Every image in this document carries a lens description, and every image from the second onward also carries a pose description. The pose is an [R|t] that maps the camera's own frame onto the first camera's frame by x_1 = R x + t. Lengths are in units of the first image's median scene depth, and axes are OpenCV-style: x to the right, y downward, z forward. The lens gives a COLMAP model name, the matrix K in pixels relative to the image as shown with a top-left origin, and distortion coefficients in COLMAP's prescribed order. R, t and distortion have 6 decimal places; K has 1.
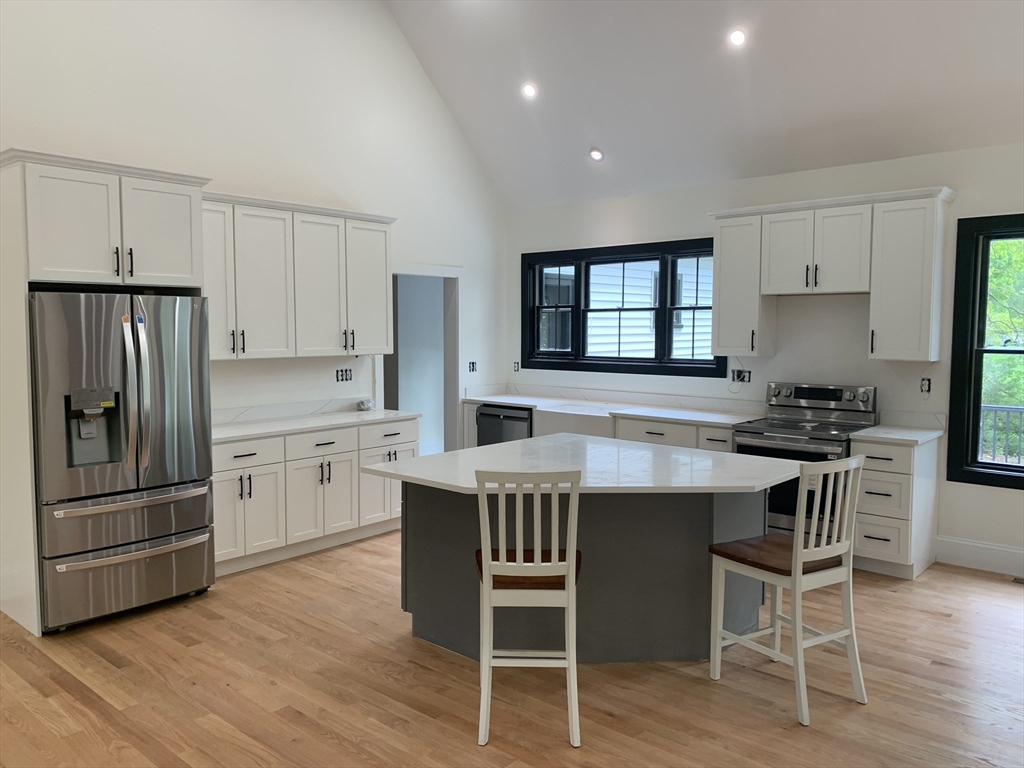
lens RADIAL K [[780.2, 0, 509.6], [0, 780.2, 382.8], [0, 0, 1]] dist [0.042941, -0.034304]
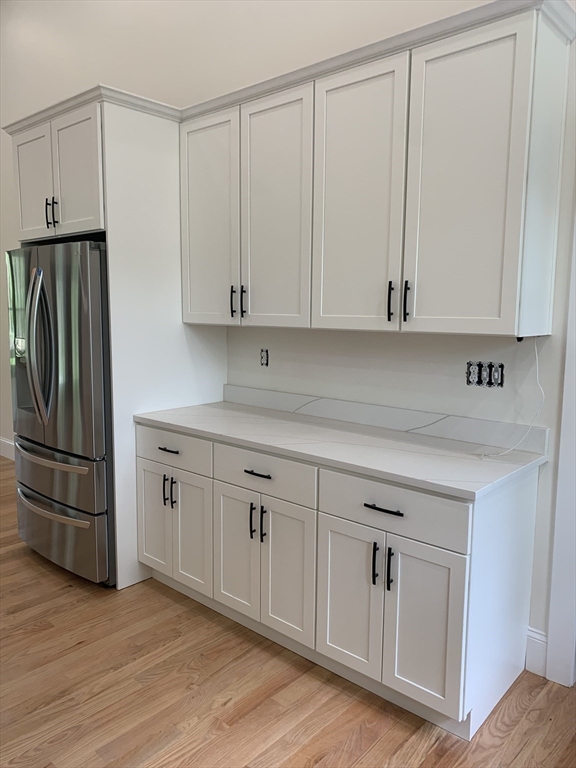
lens RADIAL K [[585.2, 0, 286.3], [0, 585.2, 382.8], [0, 0, 1]] dist [0.042941, -0.034304]
pose [[-0.021532, 0.124349, -0.992005, 0.192697], [-0.081069, 0.988750, 0.125701, -0.047467], [0.996476, 0.083128, -0.011209, 1.000439]]
